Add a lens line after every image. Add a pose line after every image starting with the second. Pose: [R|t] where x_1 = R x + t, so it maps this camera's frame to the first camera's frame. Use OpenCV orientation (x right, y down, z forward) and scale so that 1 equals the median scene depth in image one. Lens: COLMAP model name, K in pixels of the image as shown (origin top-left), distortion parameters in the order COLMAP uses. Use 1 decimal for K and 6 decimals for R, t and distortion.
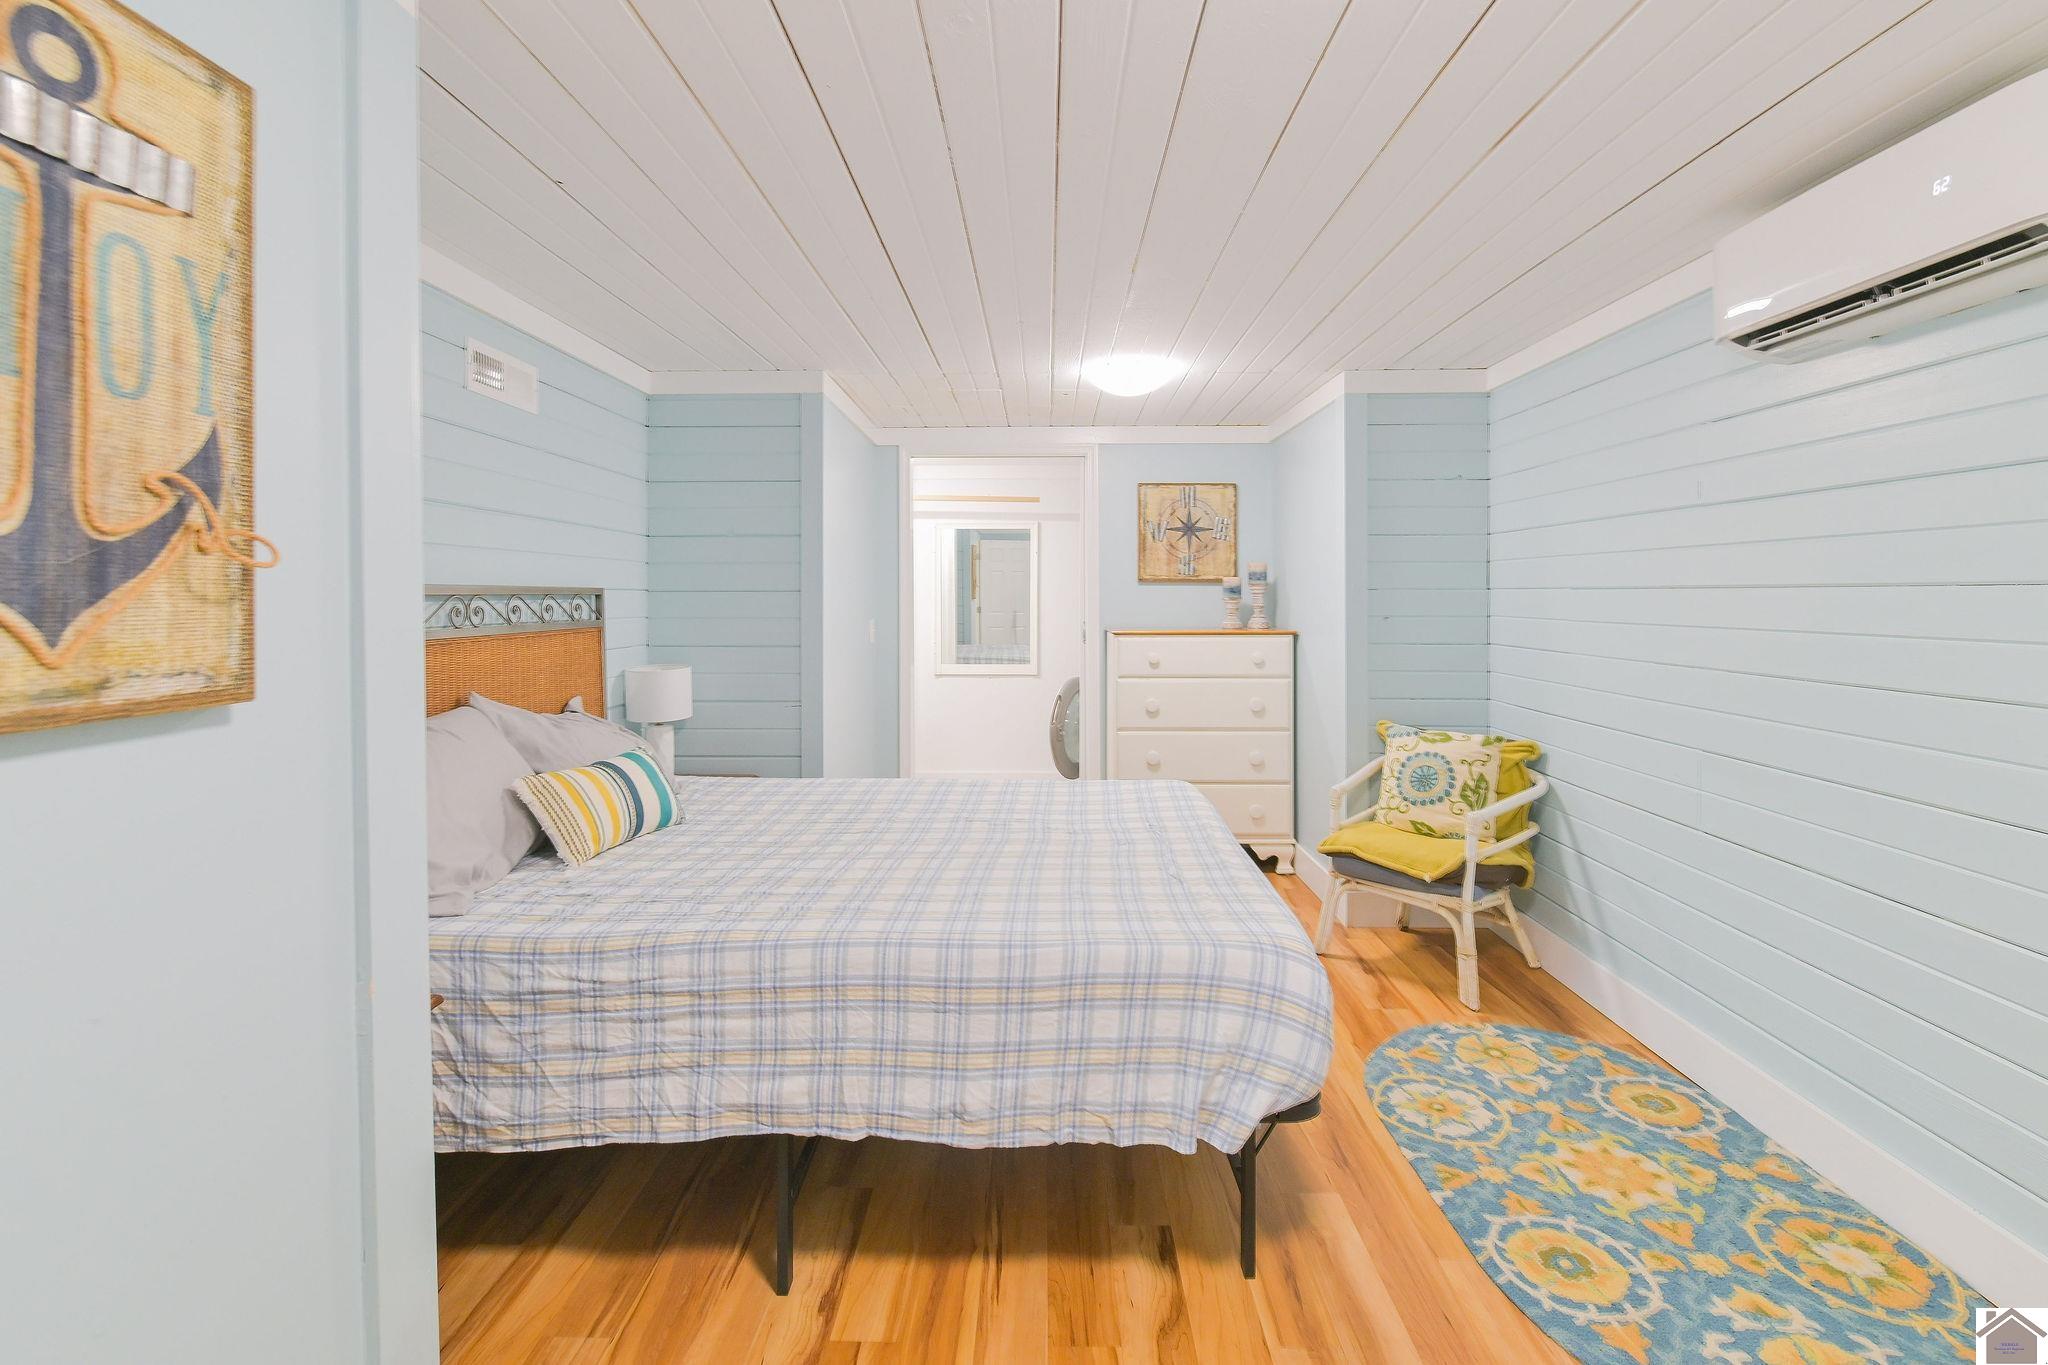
lens RADIAL K [[876.5, 0, 1031.8], [0, 876.5, 621.7], [0, 0, 1]] dist [-0.005582, 0.000016]
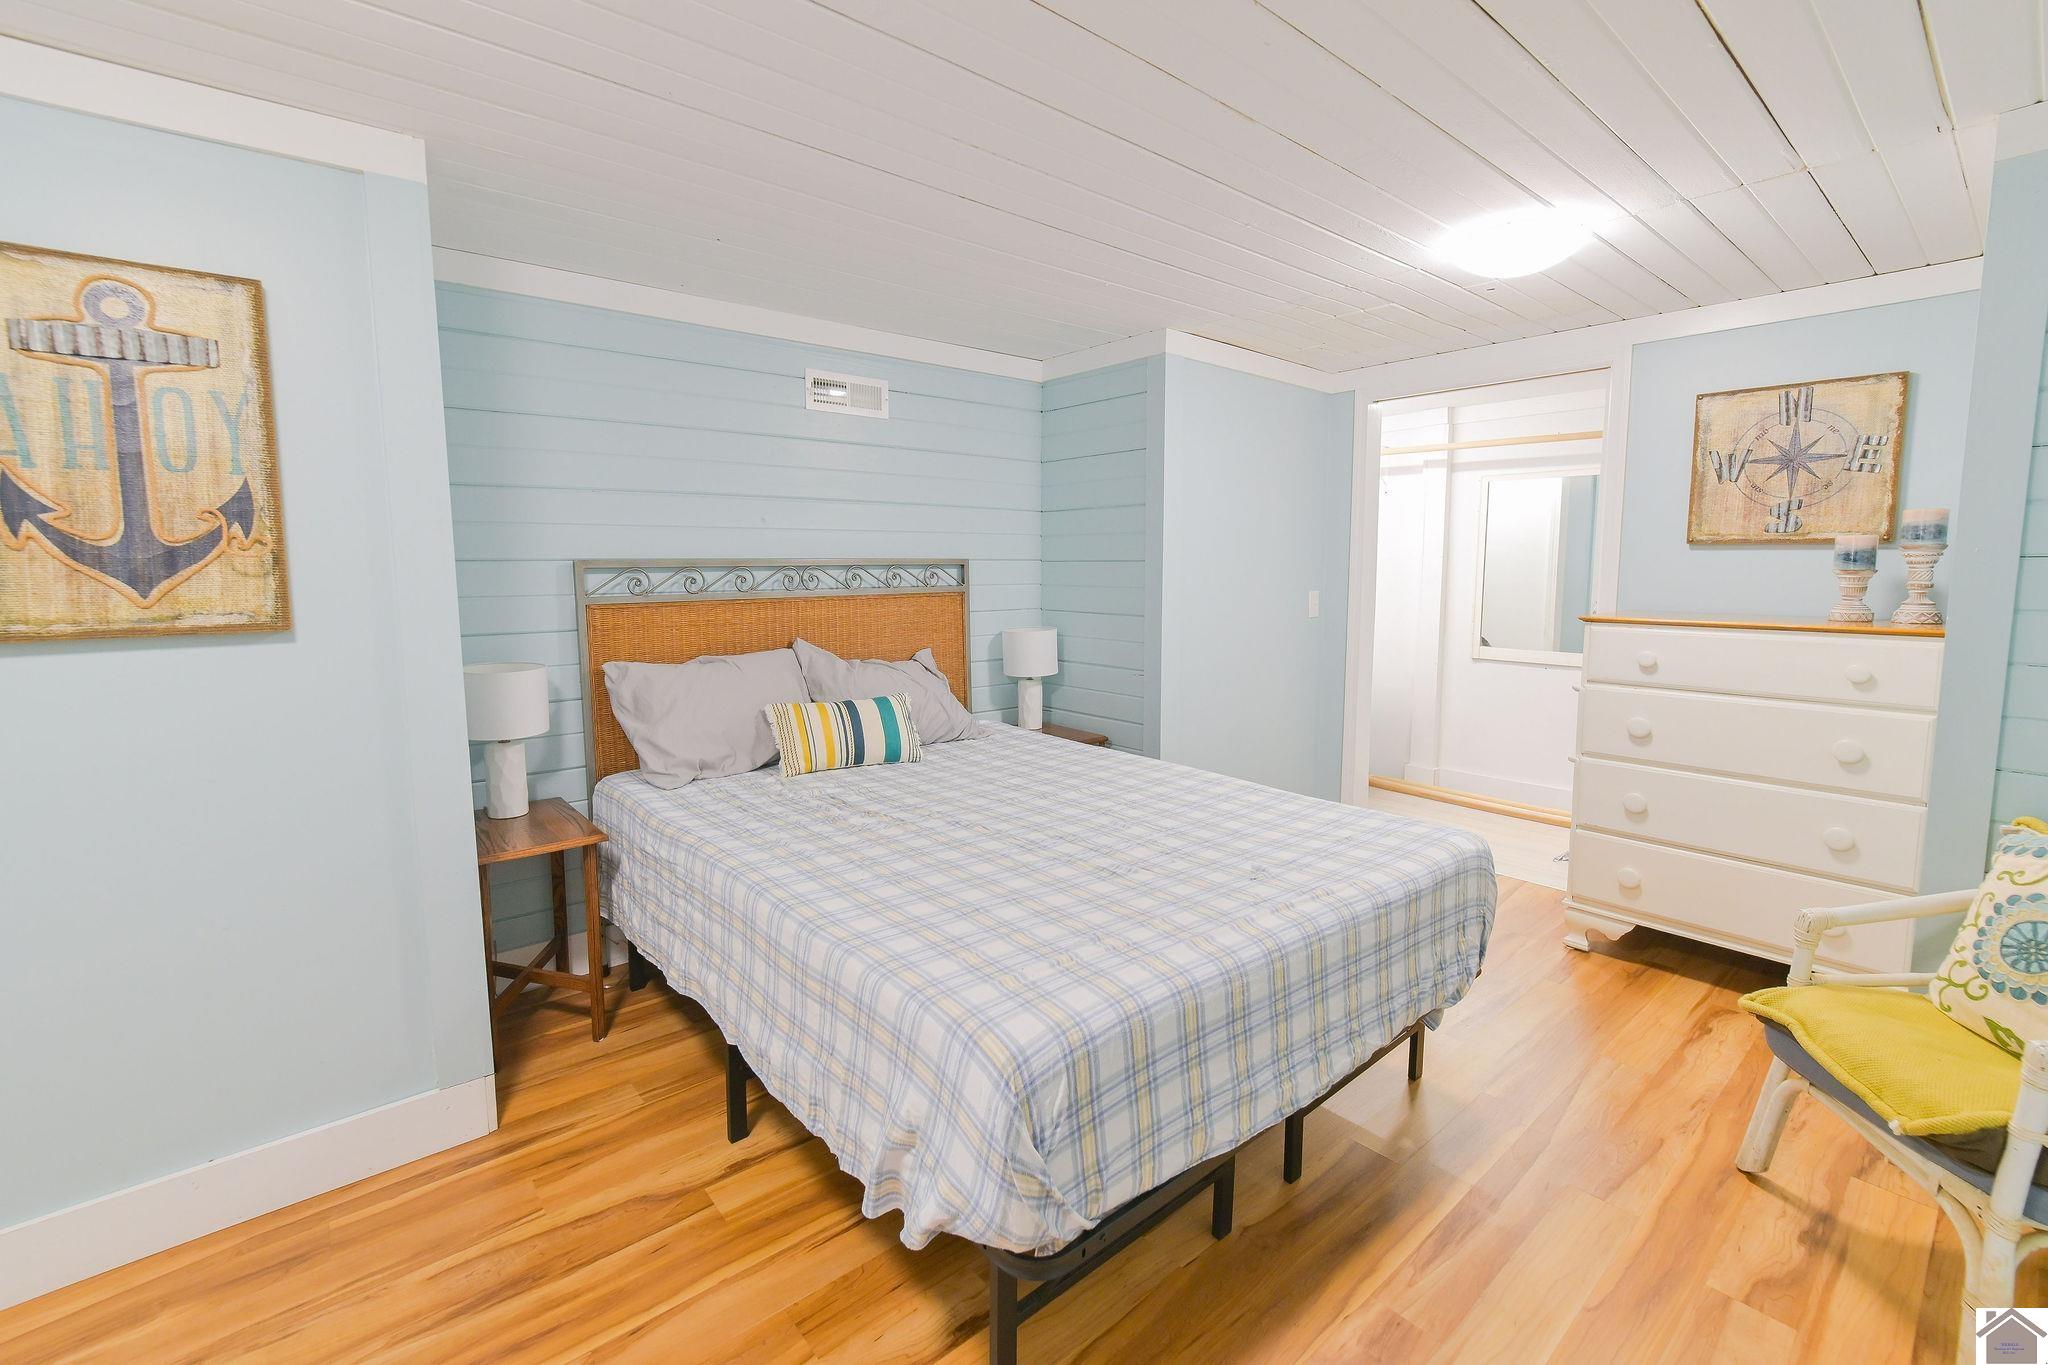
lens RADIAL K [[858.2, 0, 1072.7], [0, 858.2, 663.5], [0, 0, 1]] dist [-0.006065, -0.000075]
pose [[0.667639, 0.088355, -0.739223, 0.656275], [-0.021025, 0.994774, 0.099910, -0.022933], [0.744188, -0.051162, 0.666008, 0.445766]]
